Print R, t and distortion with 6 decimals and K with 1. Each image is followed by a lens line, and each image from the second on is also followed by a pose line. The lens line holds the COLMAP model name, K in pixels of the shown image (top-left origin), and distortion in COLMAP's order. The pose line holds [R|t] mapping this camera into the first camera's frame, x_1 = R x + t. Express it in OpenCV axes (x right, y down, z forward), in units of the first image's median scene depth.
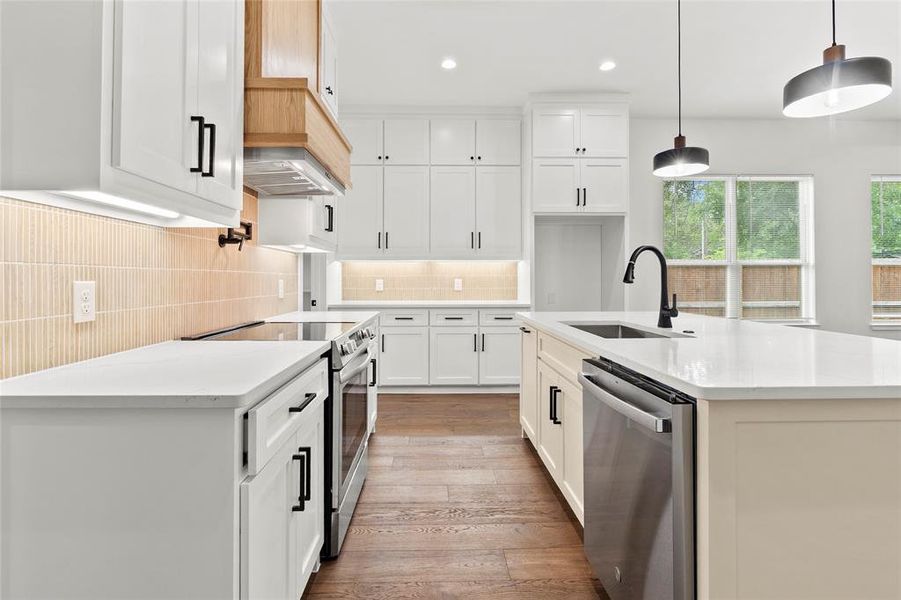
lens RADIAL K [[419.3, 0, 448.7], [0, 419.3, 277.9], [0, 0, 1]] dist [0.000222, 0.000046]
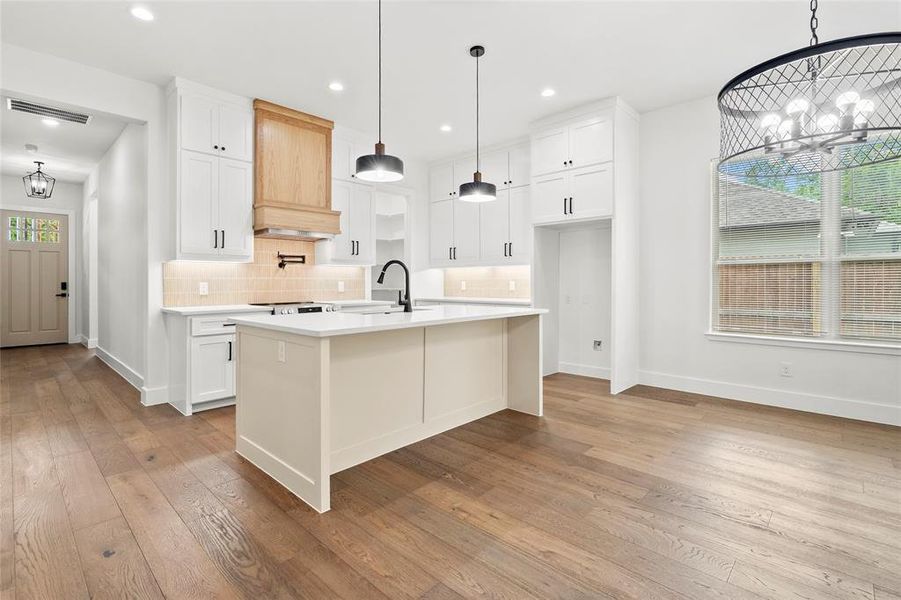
lens RADIAL K [[422.2, 0, 449.5], [0, 422.2, 281.9], [0, 0, 1]] dist [-0.010719, -0.000051]
pose [[0.710742, -0.001653, -0.703451, 0.862519], [0.004970, 0.999984, 0.002671, 0.000413], [0.703435, -0.005395, 0.710739, 0.001397]]
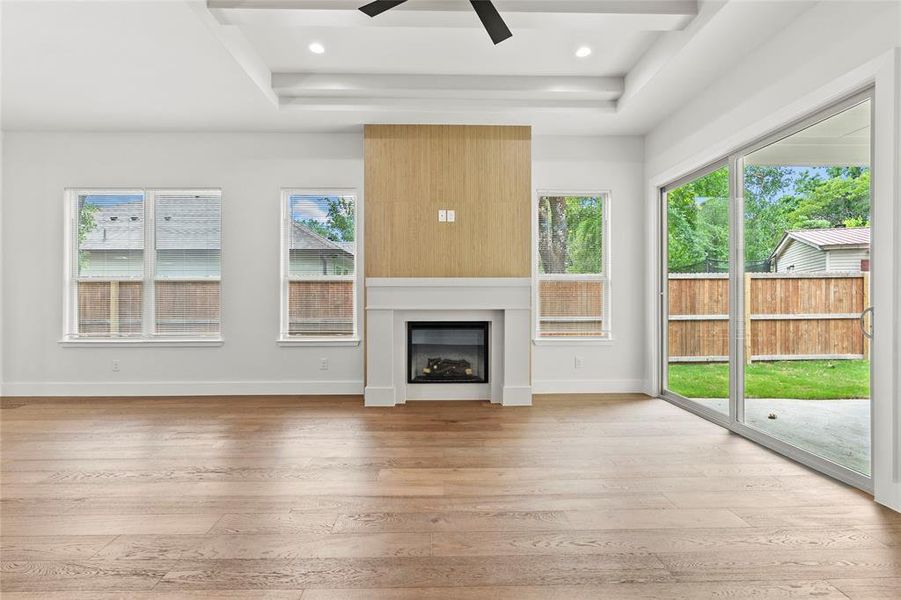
lens RADIAL K [[420.0, 0, 434.4], [0, 420.0, 294.3], [0, 0, 1]] dist [-0.001298, -0.000198]
pose [[0.999982, -0.002530, -0.005454, 1.608921], [0.002535, 0.999996, 0.000968, 0.001628], [0.005452, -0.000982, 0.999985, 0.027706]]
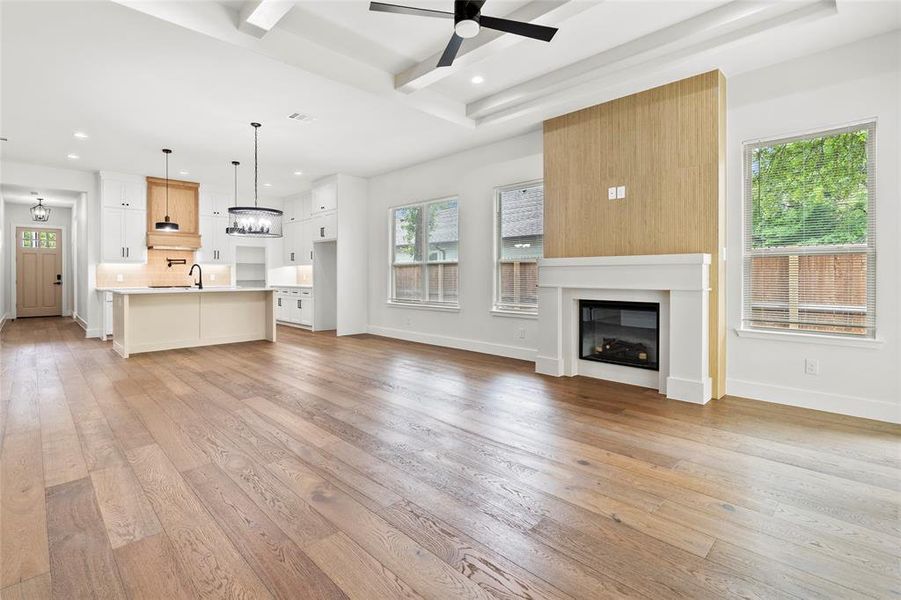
lens RADIAL K [[426.7, 0, 441.4], [0, 426.7, 274.2], [0, 0, 1]] dist [-0.000776, -0.000319]
pose [[0.679332, -0.001932, -0.733828, 2.125121], [0.003787, 0.999992, 0.000874, 0.002439], [0.733821, -0.003373, 0.679334, 0.059821]]
